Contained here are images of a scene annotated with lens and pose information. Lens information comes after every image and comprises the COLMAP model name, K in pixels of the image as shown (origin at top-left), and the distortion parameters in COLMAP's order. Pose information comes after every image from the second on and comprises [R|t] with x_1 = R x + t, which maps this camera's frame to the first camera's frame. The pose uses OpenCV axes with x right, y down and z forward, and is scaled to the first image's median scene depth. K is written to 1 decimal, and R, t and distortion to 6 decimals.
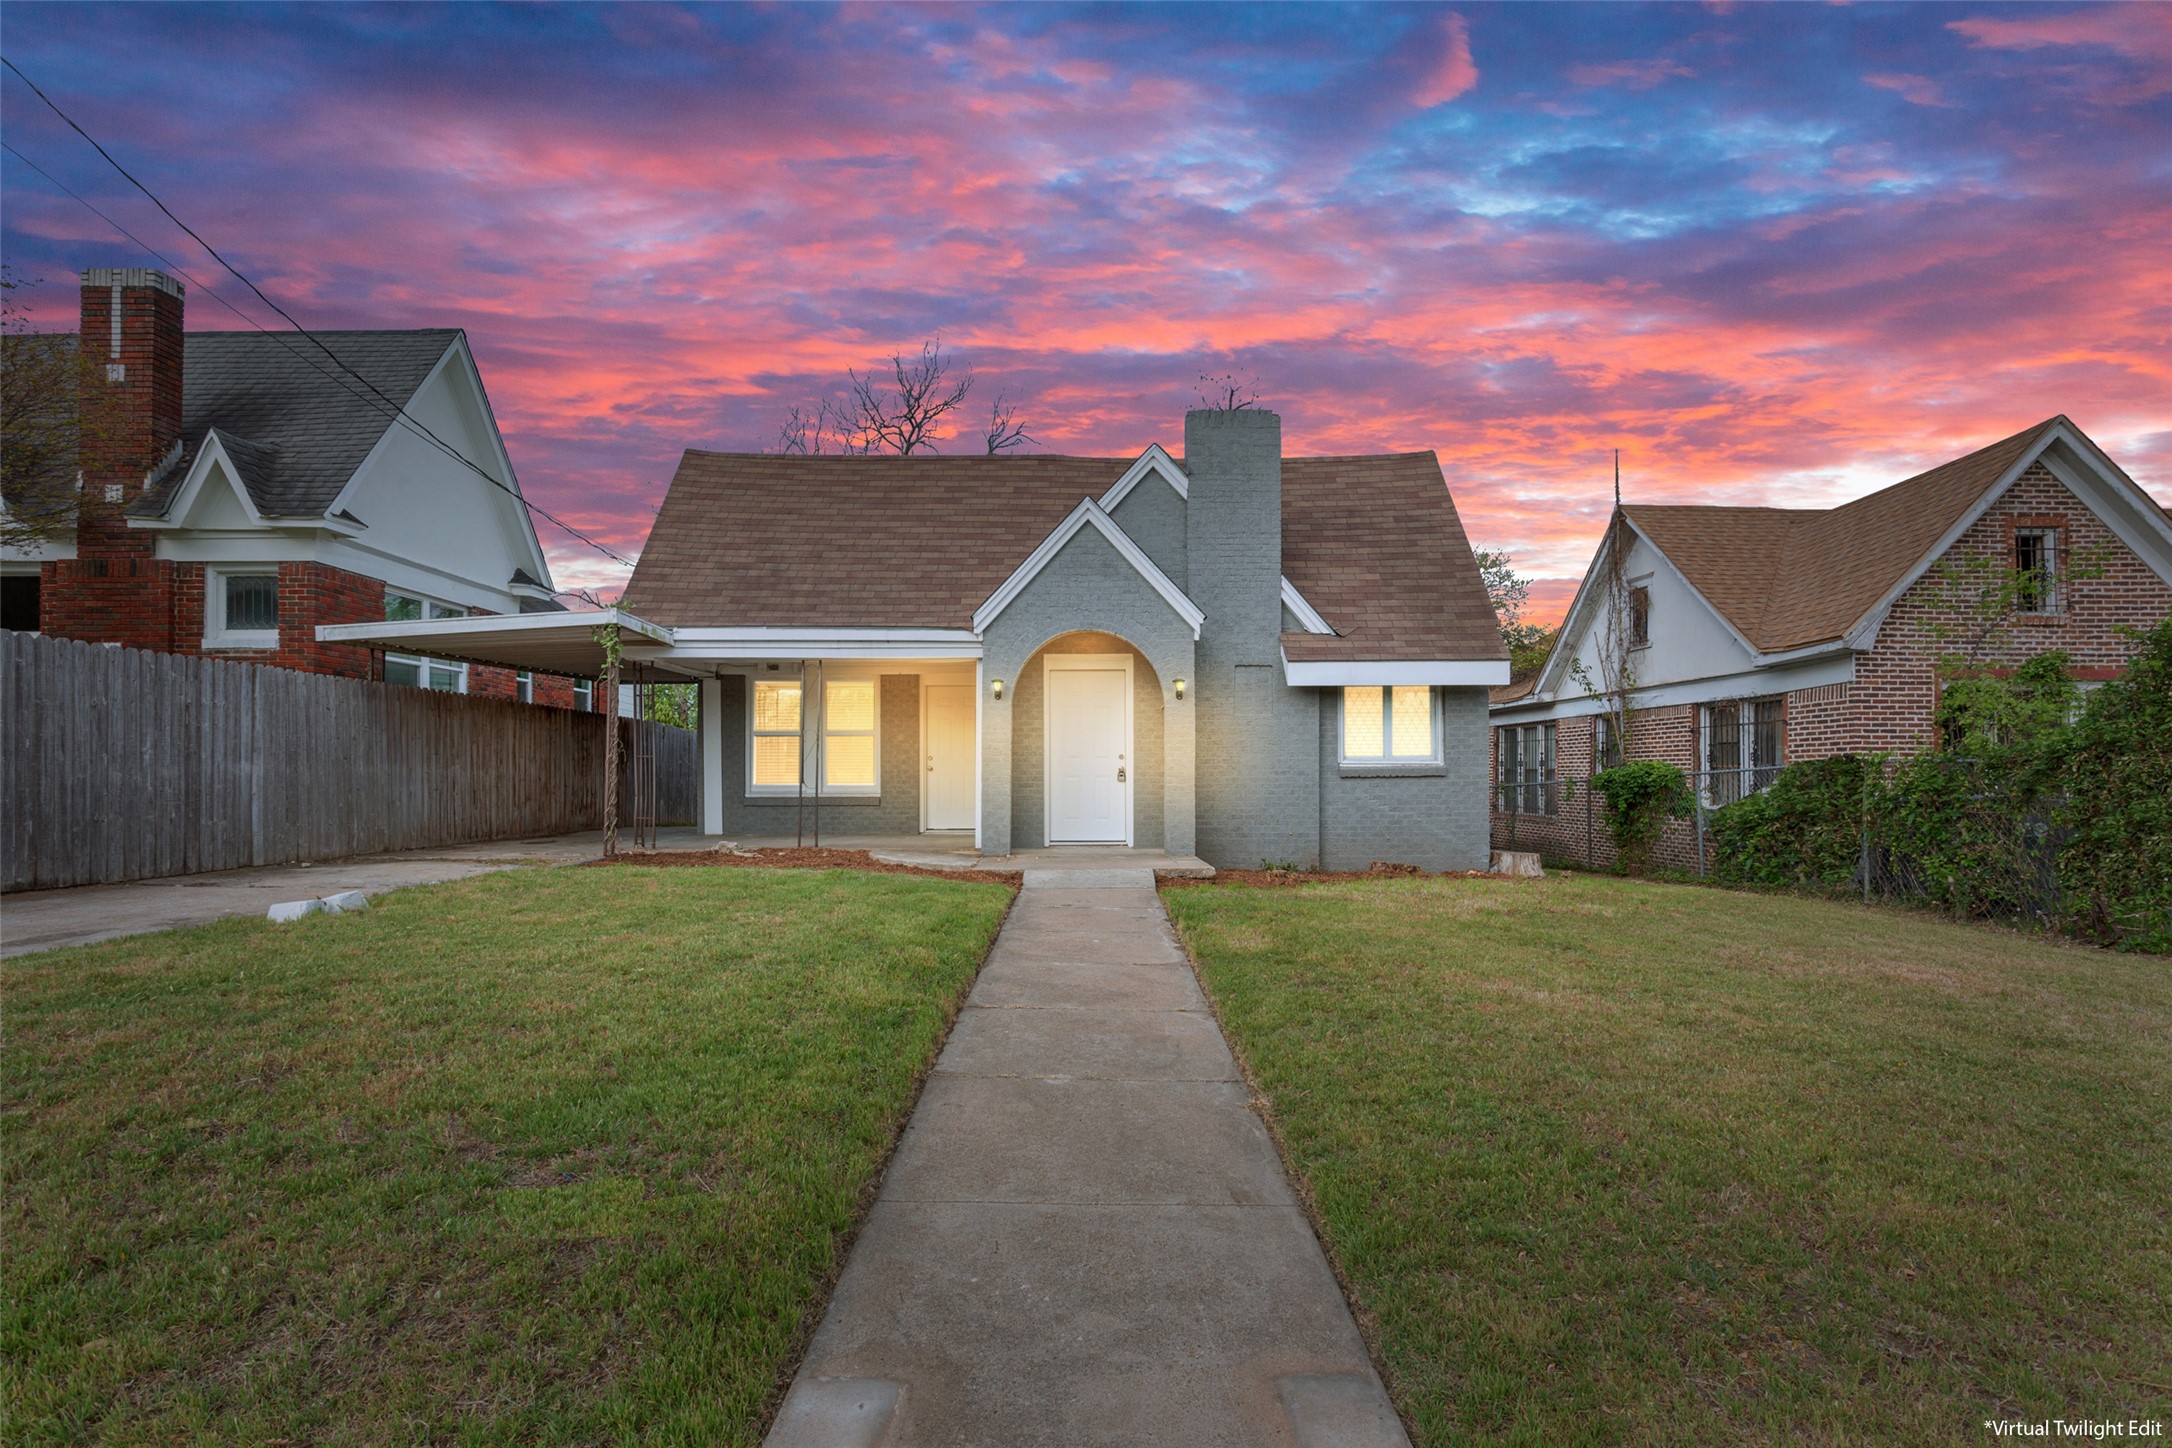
lens RADIAL K [[1191.8, 0, 1085.8], [0, 1191.8, 733.0], [0, 0, 1]] dist [-0.000062, 0.000000]
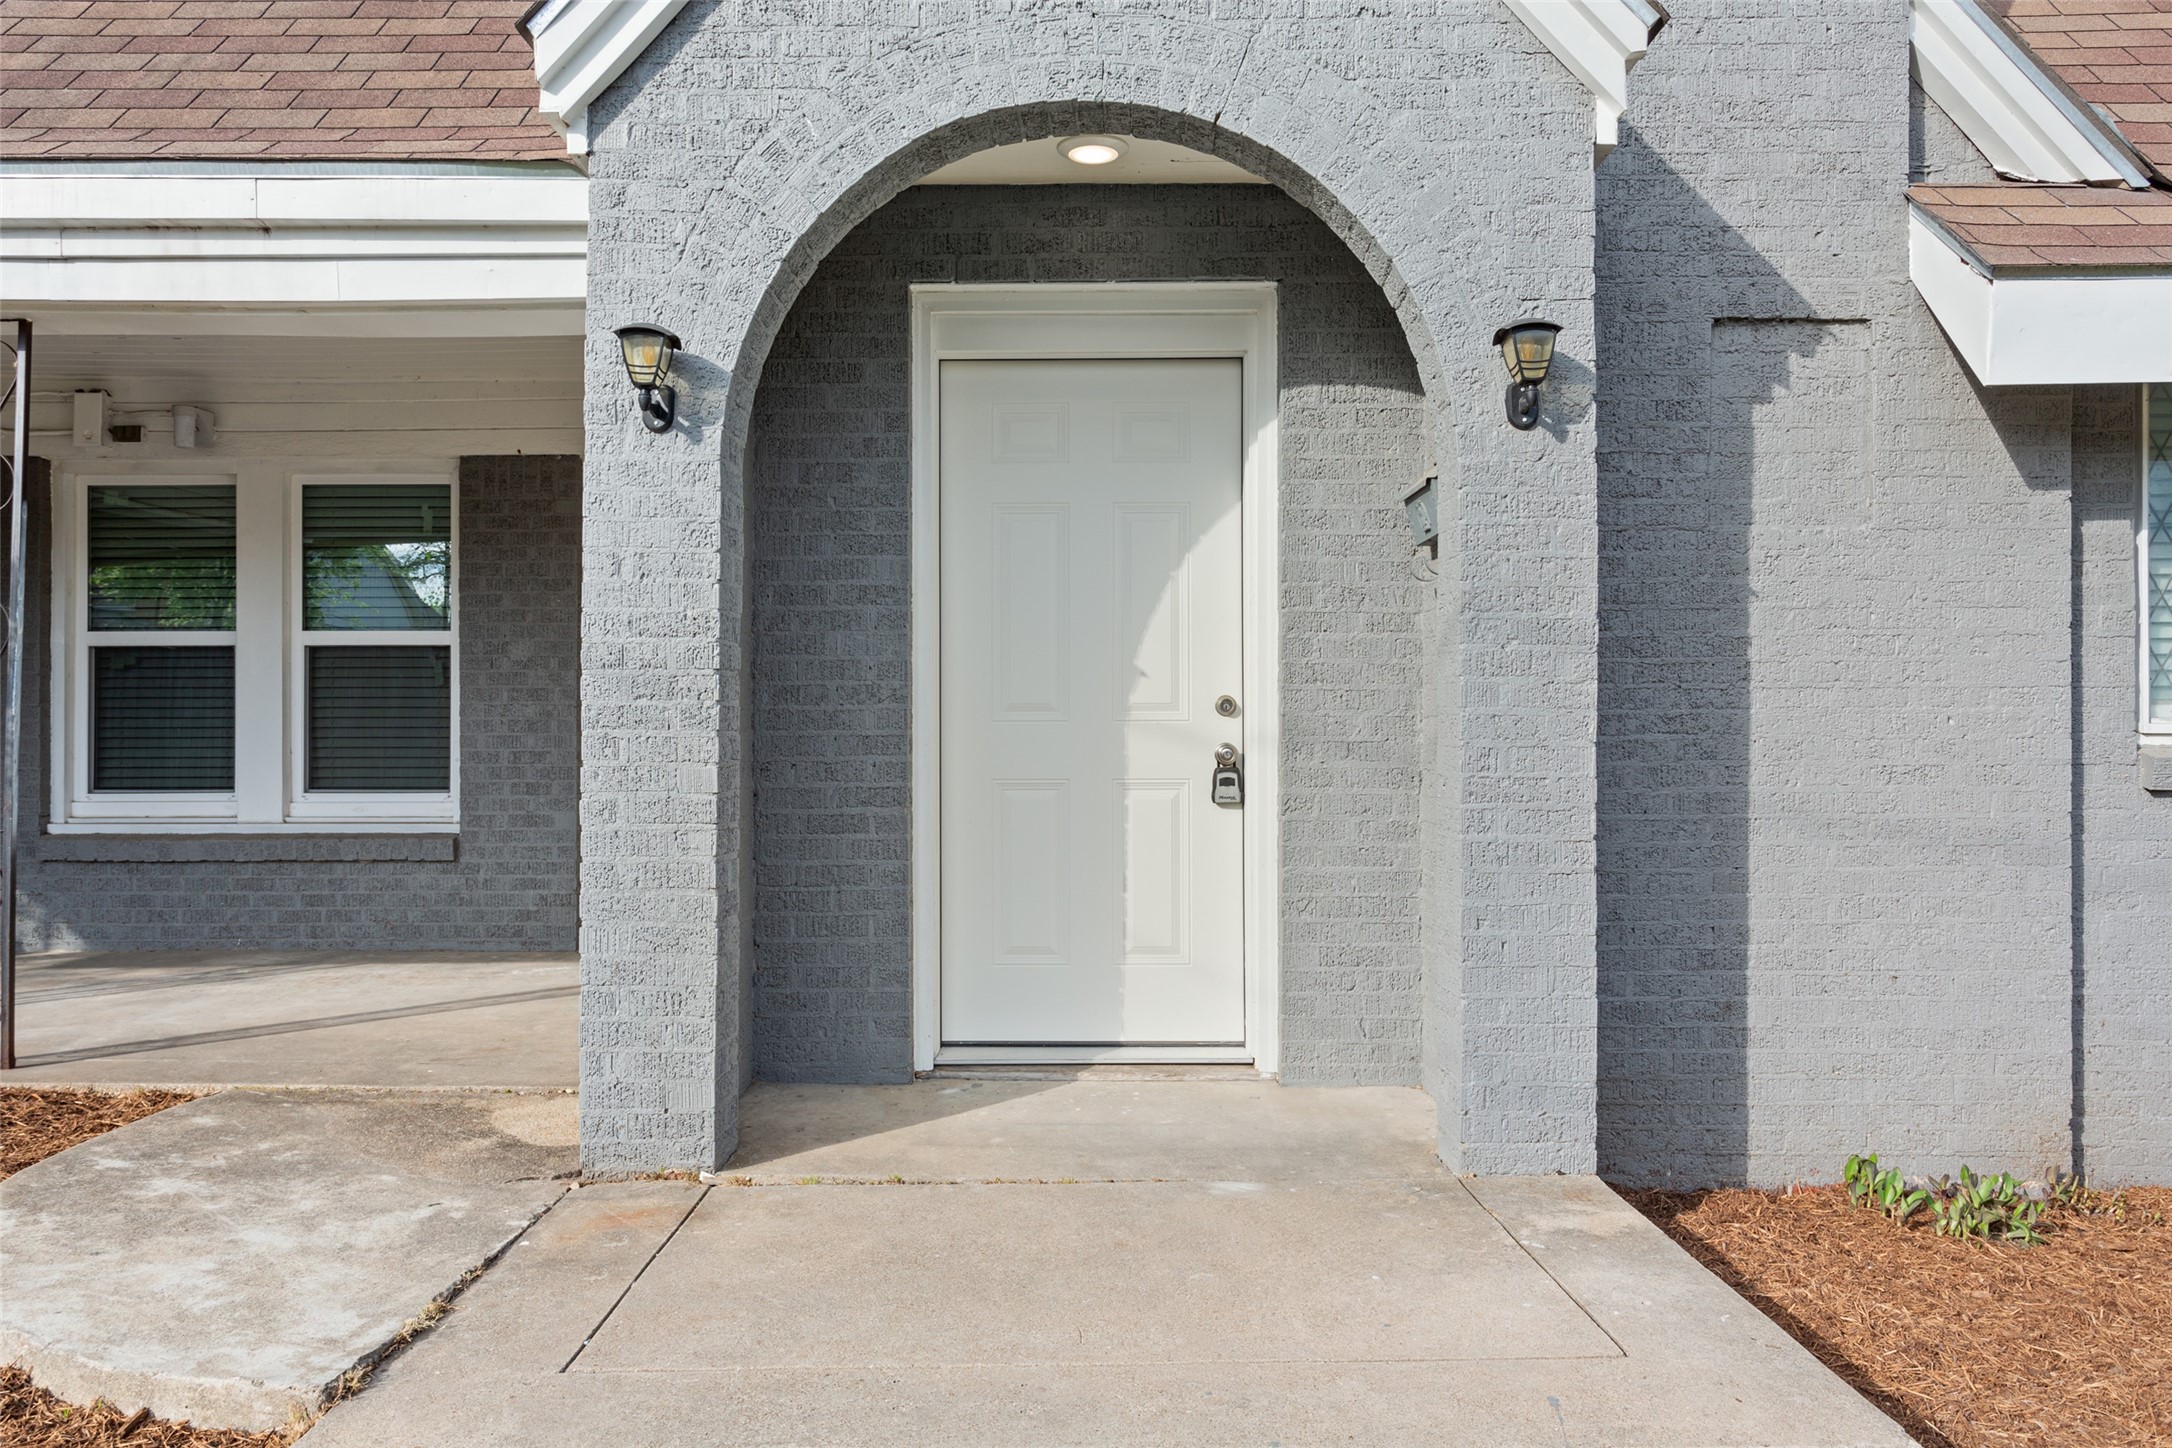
lens RADIAL K [[1564.2, 0, 1085.5], [0, 1564.2, 718.4], [0, 0, 1]] dist [-0.000681, -0.000229]
pose [[0.999684, 0.000677, -0.025145, 0.008762], [-0.000229, 0.999841, 0.017804, 0.016995], [0.025153, -0.017793, 0.999525, 0.681681]]
